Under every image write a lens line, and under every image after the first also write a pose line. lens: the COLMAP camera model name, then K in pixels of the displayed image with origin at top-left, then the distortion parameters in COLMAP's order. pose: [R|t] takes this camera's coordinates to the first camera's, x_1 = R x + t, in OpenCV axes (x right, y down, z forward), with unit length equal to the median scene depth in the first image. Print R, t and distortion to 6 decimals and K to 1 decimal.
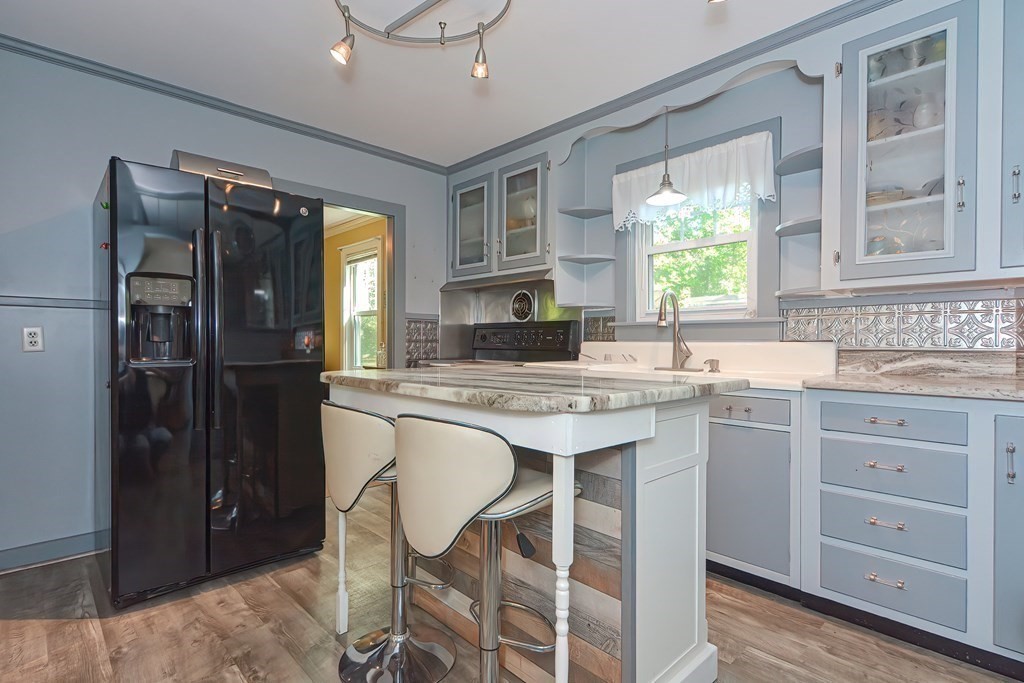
lens RADIAL K [[474.1, 0, 517.2], [0, 474.1, 349.4], [0, 0, 1]] dist [-0.016229, -0.000127]
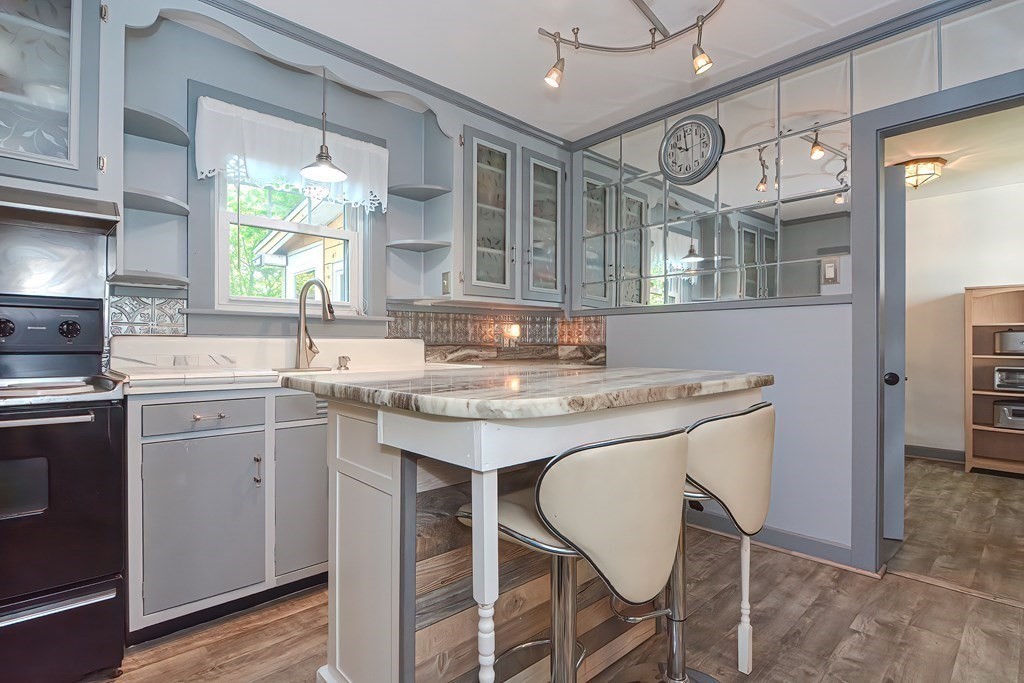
lens RADIAL K [[506.6, 0, 513.3], [0, 506.6, 325.0], [0, 0, 1]] dist [-0.000242, -0.000404]
pose [[0.027810, 0.020375, 0.999406, -0.691679], [0.004859, 0.999778, -0.020518, -0.023035], [-0.999601, 0.005427, 0.027704, 0.712842]]
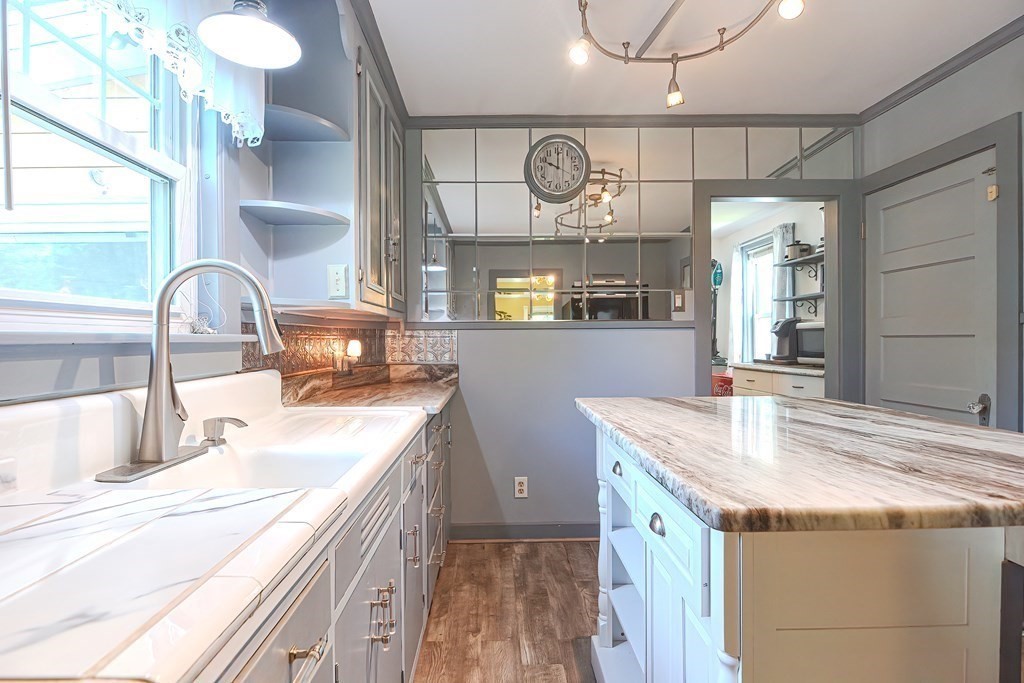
lens RADIAL K [[495.1, 0, 516.2], [0, 495.1, 340.4], [0, 0, 1]] dist [0.016822, -0.024288]
pose [[-0.732791, -0.010324, 0.680376, -0.175063], [0.001608, 0.999856, 0.016903, -0.075684], [-0.680452, 0.013480, -0.732669, 1.327571]]
